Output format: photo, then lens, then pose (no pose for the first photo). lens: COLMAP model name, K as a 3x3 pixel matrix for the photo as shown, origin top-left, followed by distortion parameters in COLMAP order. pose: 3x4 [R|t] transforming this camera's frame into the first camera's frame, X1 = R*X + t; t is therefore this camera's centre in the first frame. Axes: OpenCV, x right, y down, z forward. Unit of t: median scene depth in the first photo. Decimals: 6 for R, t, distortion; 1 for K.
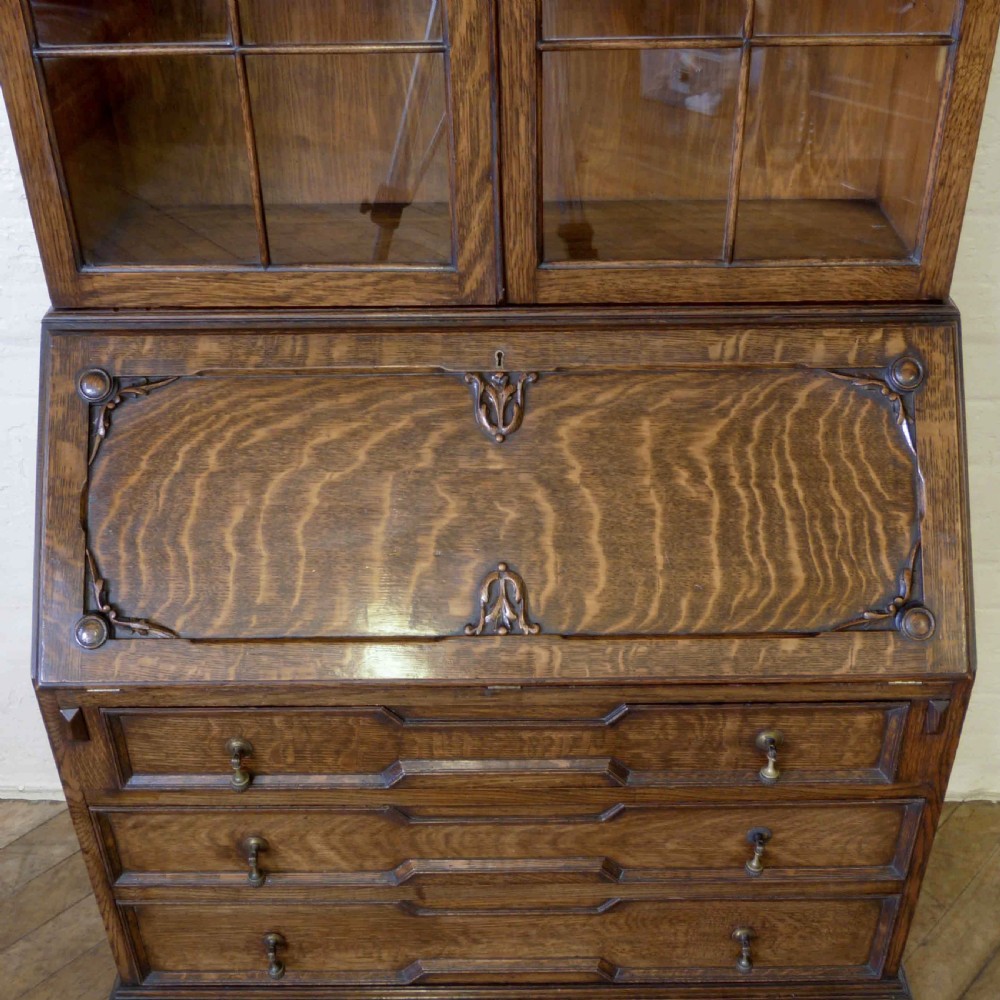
lens RADIAL K [[1269.4, 0, 516.5], [0, 1269.4, 483.3], [0, 0, 1]] dist [-0.035368, 0.027418]
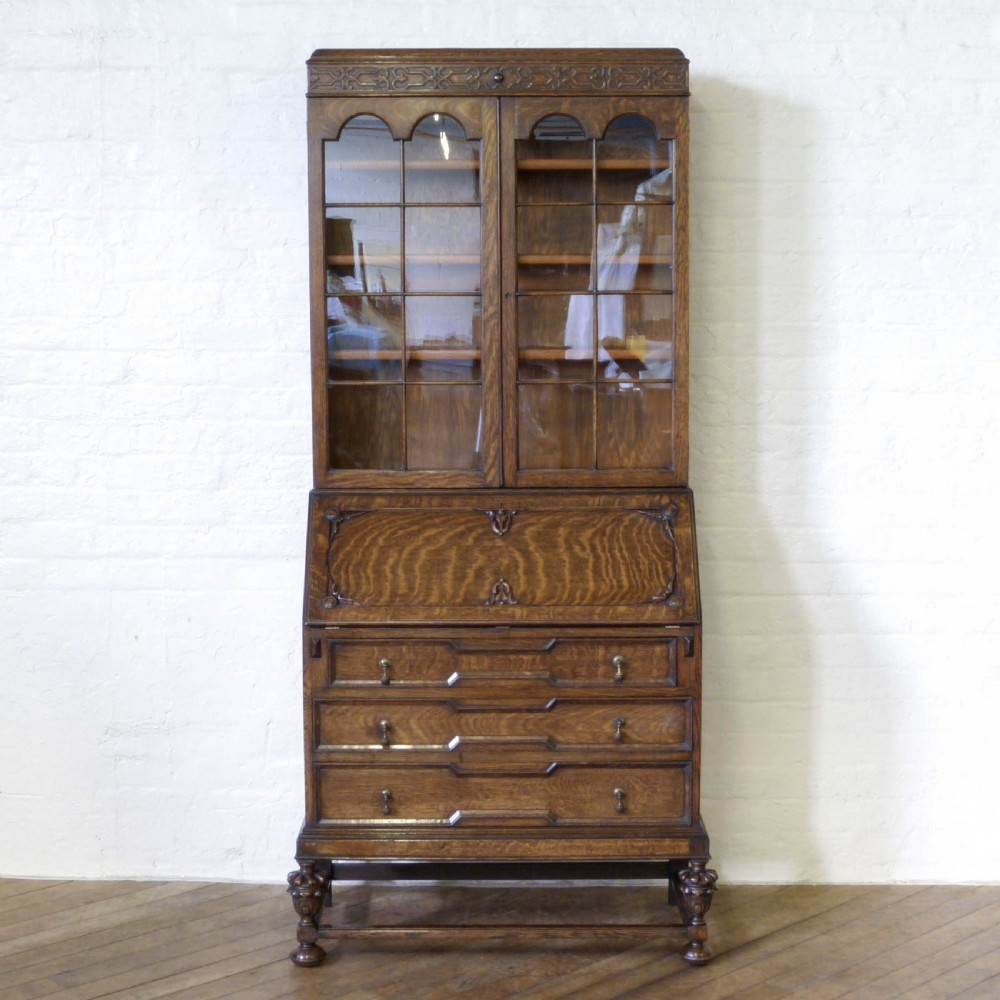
lens RADIAL K [[1976.2, 0, 500.0], [0, 1976.2, 500.0], [0, 0, 1]] dist [-0.039441, 0.134230]
pose [[0.999984, 0.005627, 0.000840, -0.018713], [-0.004662, 0.895051, -0.445939, 1.577512], [-0.003261, 0.445928, 0.895063, -2.381944]]
